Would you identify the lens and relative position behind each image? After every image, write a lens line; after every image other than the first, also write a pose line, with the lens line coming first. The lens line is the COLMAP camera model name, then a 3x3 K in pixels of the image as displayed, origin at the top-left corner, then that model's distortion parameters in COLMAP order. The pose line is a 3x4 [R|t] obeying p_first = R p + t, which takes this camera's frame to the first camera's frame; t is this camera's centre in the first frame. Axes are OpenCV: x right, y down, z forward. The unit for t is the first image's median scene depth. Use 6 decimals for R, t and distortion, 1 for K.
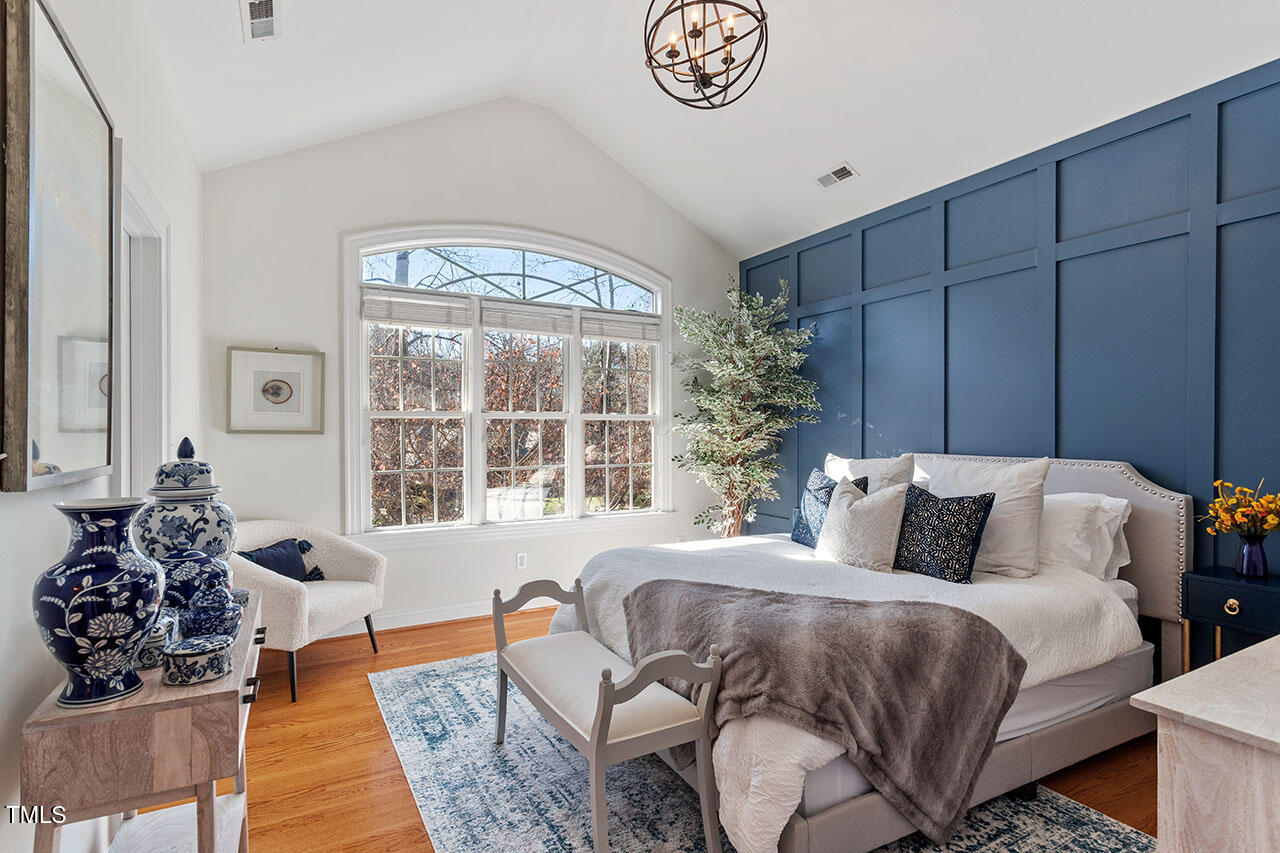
lens RADIAL K [[616.6, 0, 641.7], [0, 616.6, 432.0], [0, 0, 1]] dist [-0.003112, 0.001284]
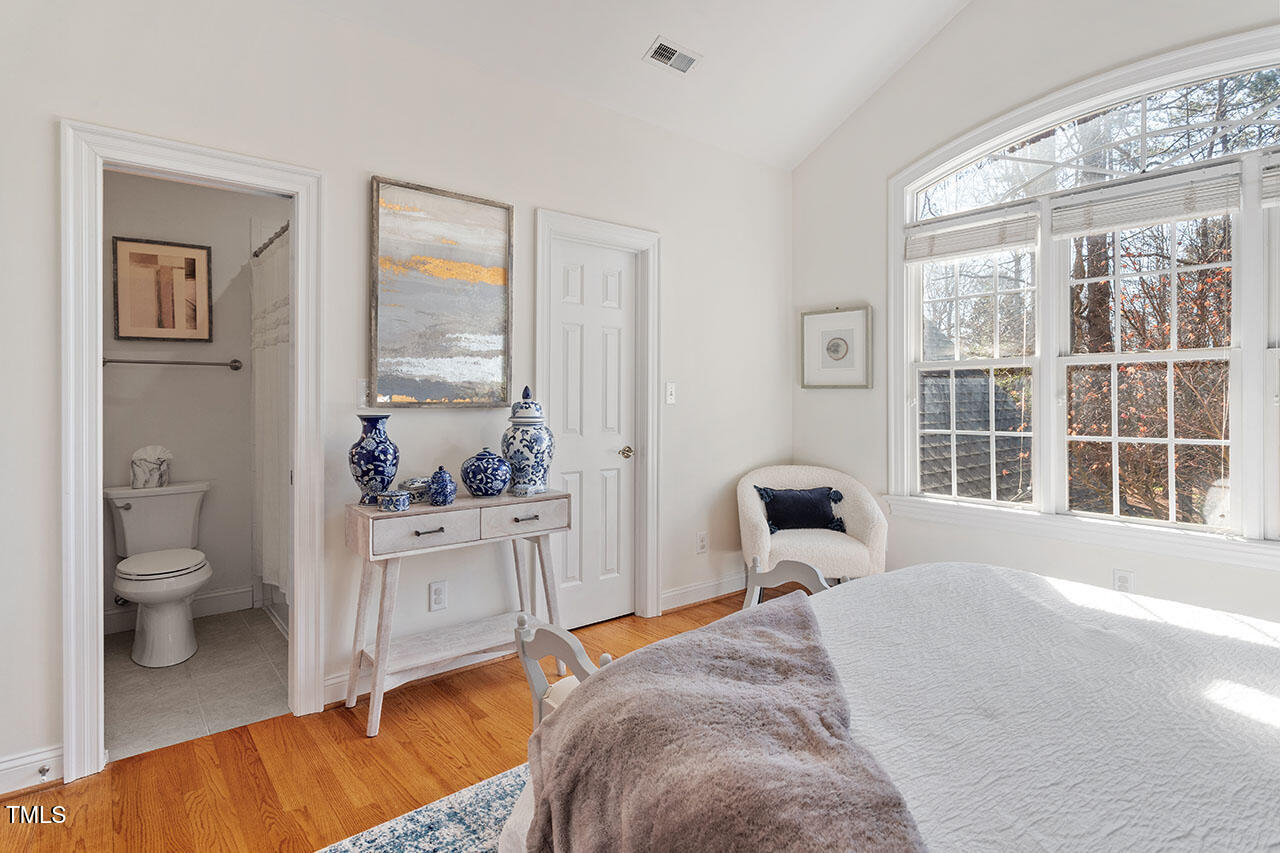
lens RADIAL K [[651.9, 0, 636.2], [0, 651.9, 396.2], [0, 0, 1]] dist [0.002824, 0.003052]
pose [[0.188356, -0.002255, -0.982098, 0.459266], [0.001014, 0.999997, -0.002102, 0.018566], [0.982100, -0.000600, 0.188358, 0.455305]]
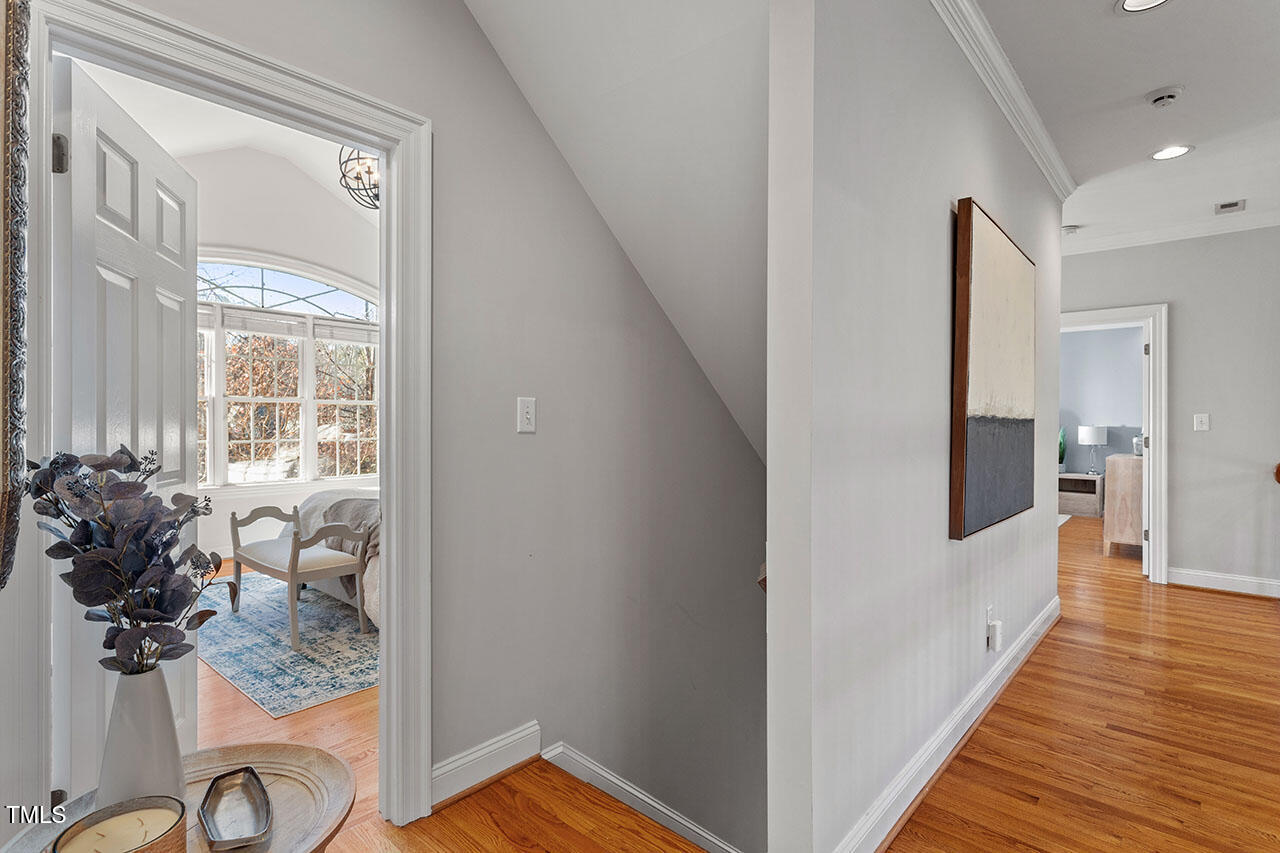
lens RADIAL K [[616.6, 0, 636.9], [0, 616.6, 419.8], [0, 0, 1]] dist [-0.003112, 0.001284]
pose [[0.944288, 0.001889, 0.329116, 0.150401], [-0.001286, 0.999997, -0.002051, 0.019650], [-0.329119, 0.001514, 0.944287, -0.562983]]
